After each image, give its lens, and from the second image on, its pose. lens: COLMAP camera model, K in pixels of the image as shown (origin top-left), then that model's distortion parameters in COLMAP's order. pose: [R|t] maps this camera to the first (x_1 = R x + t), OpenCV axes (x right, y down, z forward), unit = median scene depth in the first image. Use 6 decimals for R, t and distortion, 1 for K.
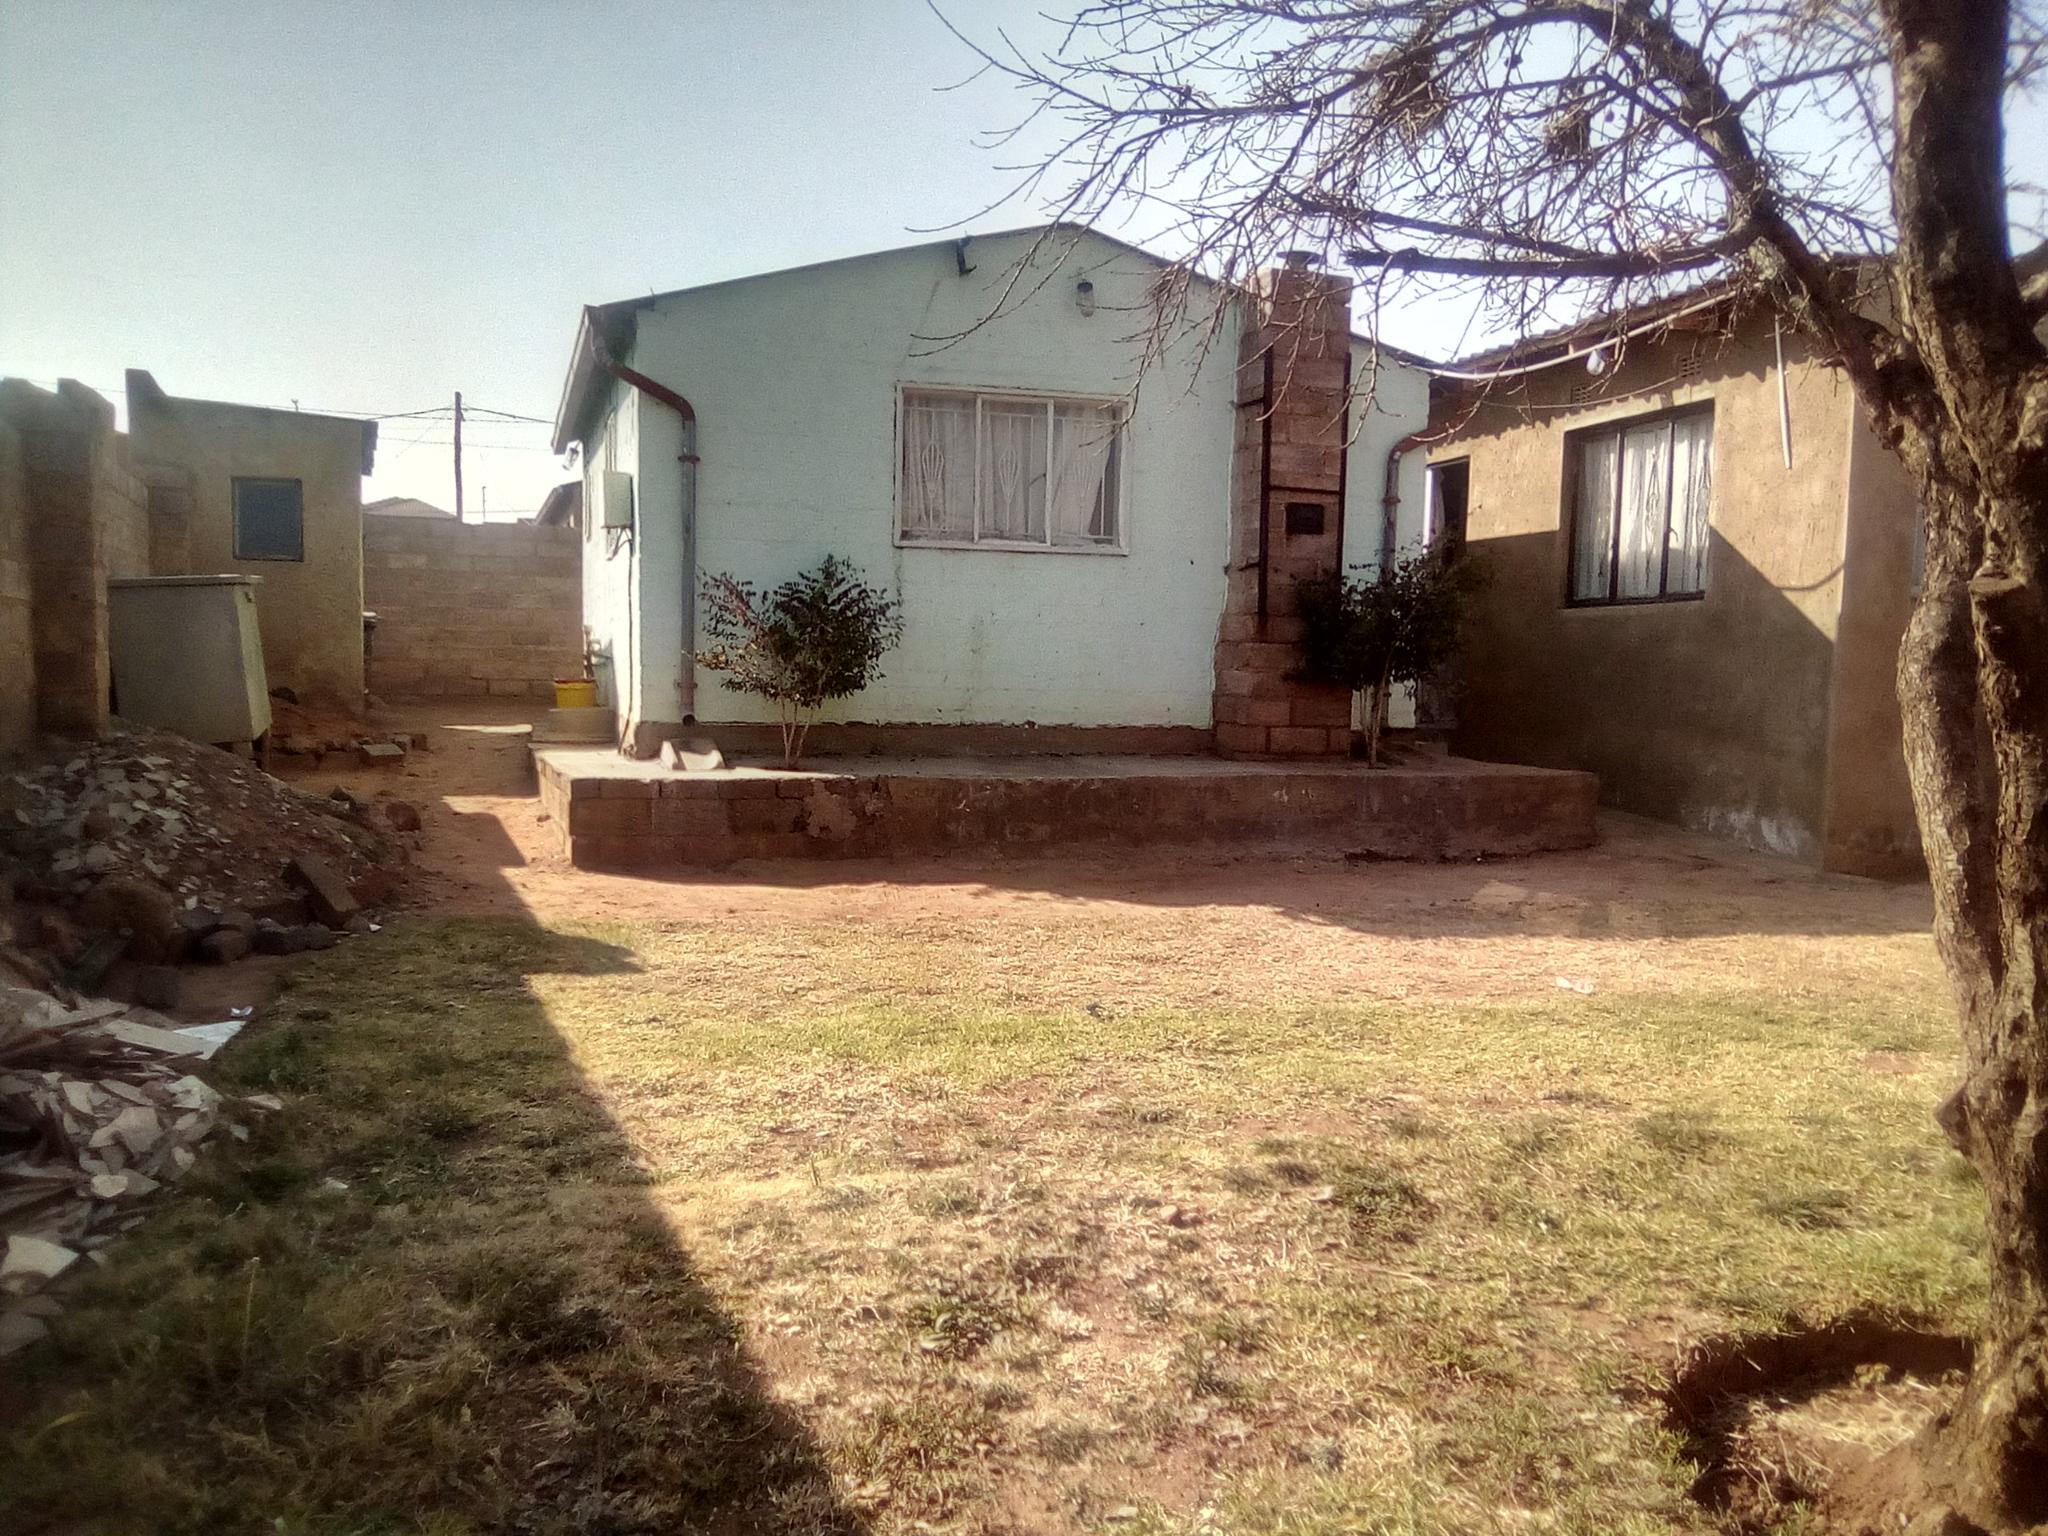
lens RADIAL K [[1578.2, 0, 1024.0], [0, 1578.2, 768.0], [0, 0, 1]] dist [-0.006229, -0.006343]
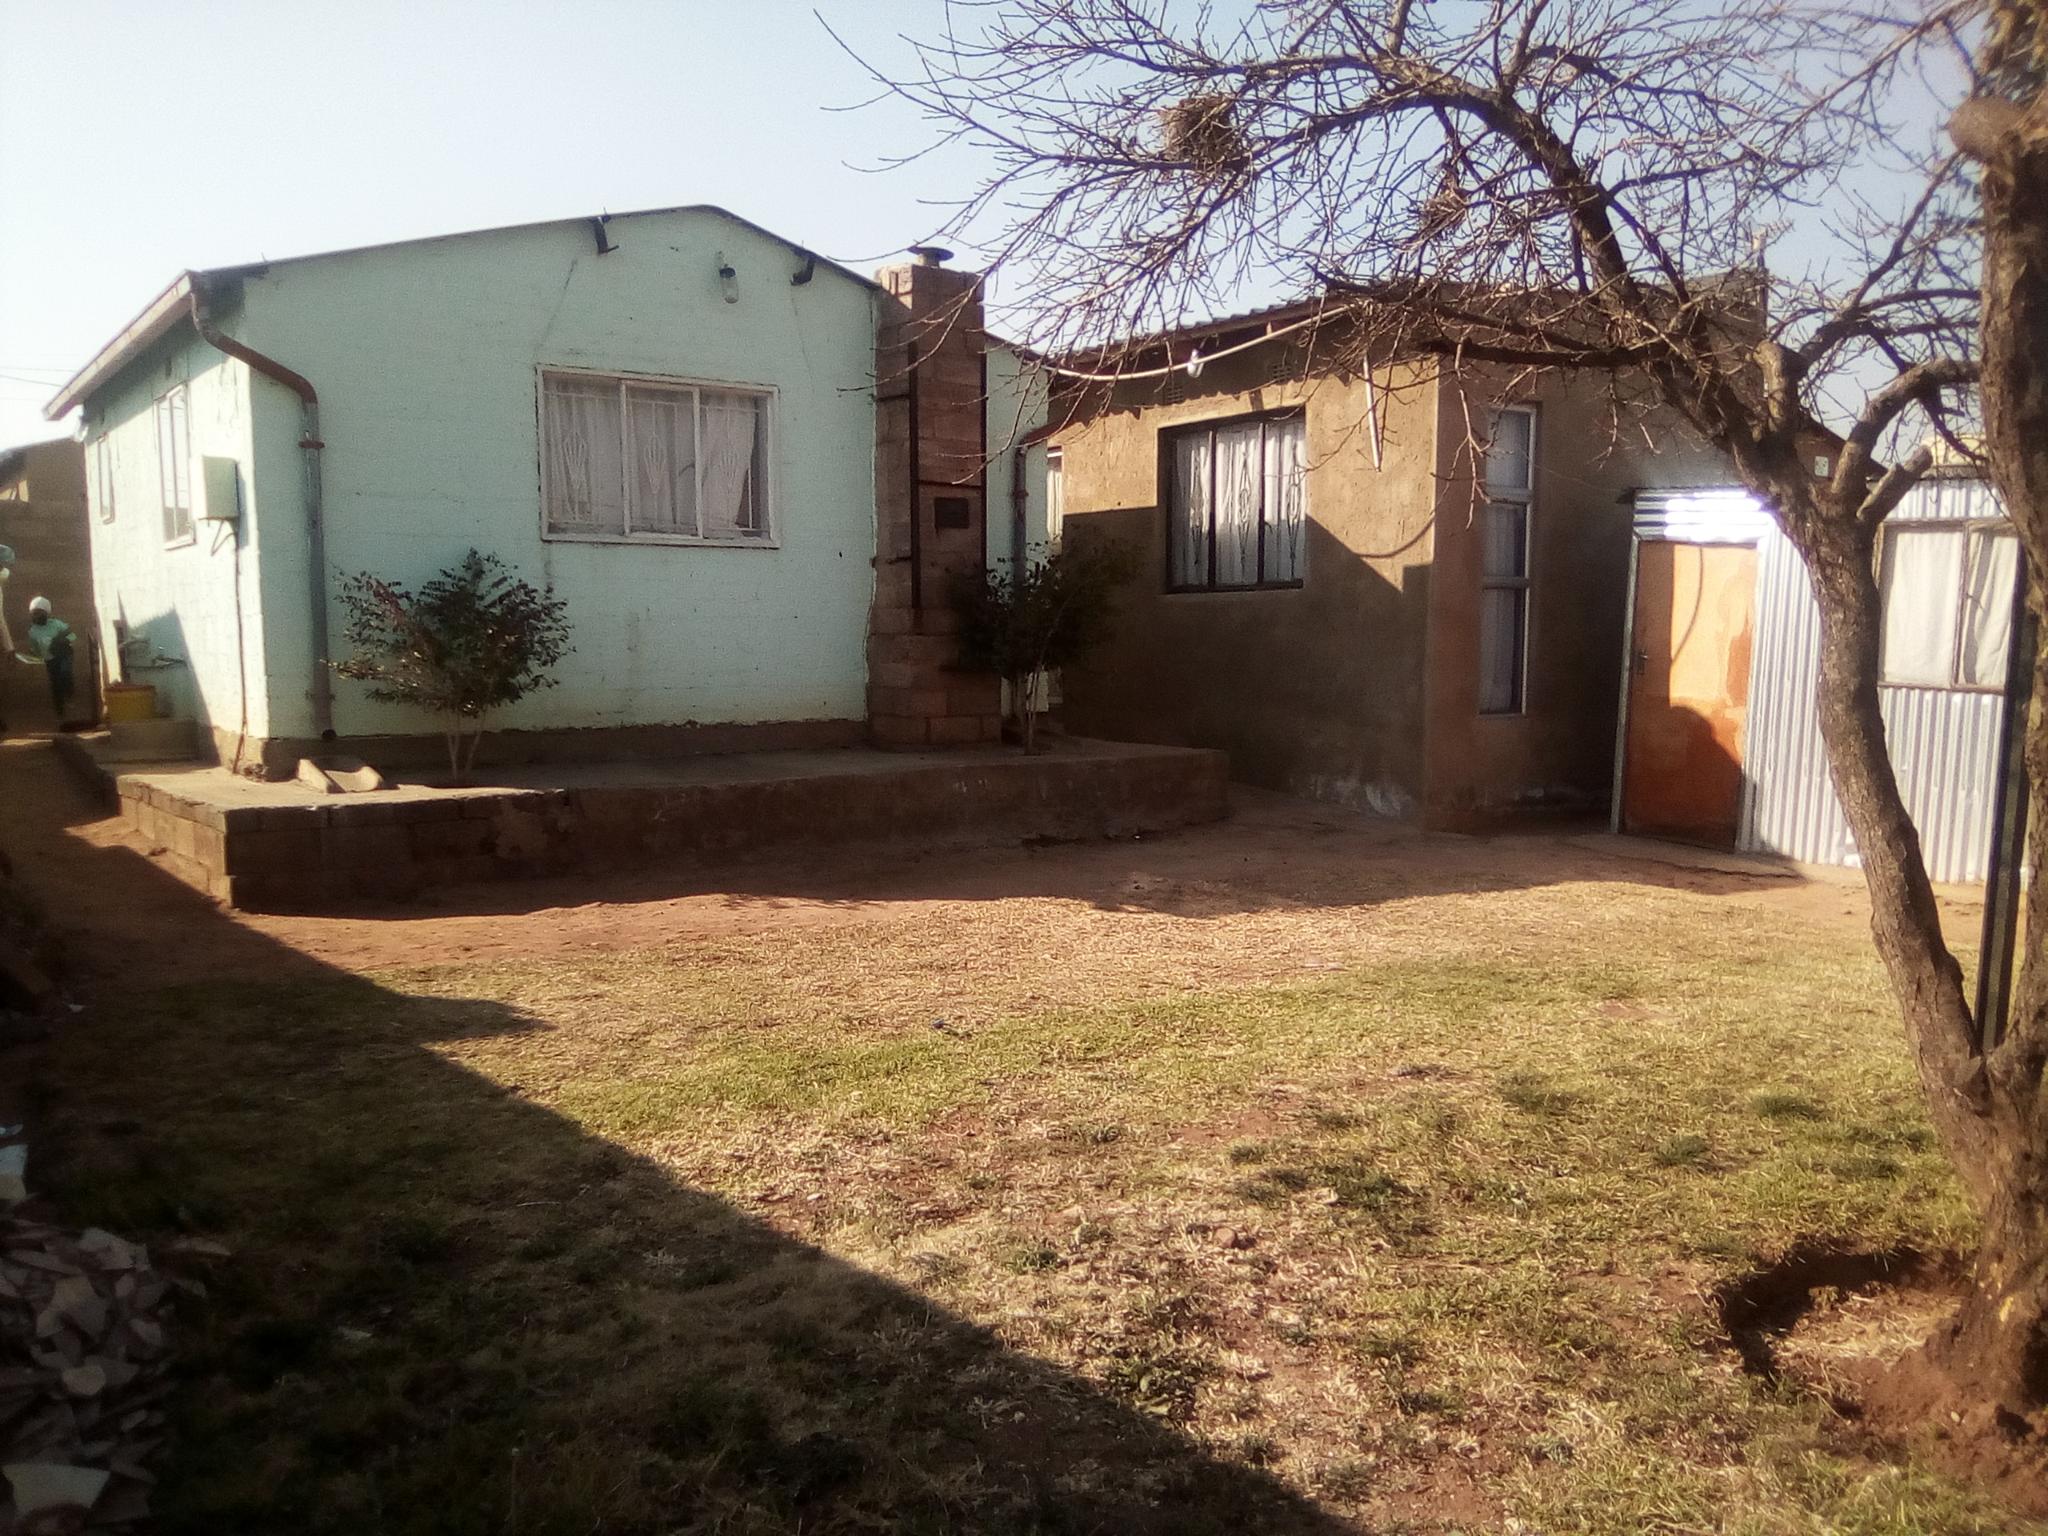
lens RADIAL K [[1570.4, 0, 1024.0], [0, 1570.4, 768.0], [0, 0, 1]] dist [0.013683, -0.029882]
pose [[0.948393, -0.044732, 0.313926, -0.121360], [0.037836, 0.998891, 0.028030, -0.022365], [-0.314832, -0.014706, 0.949034, 0.017549]]
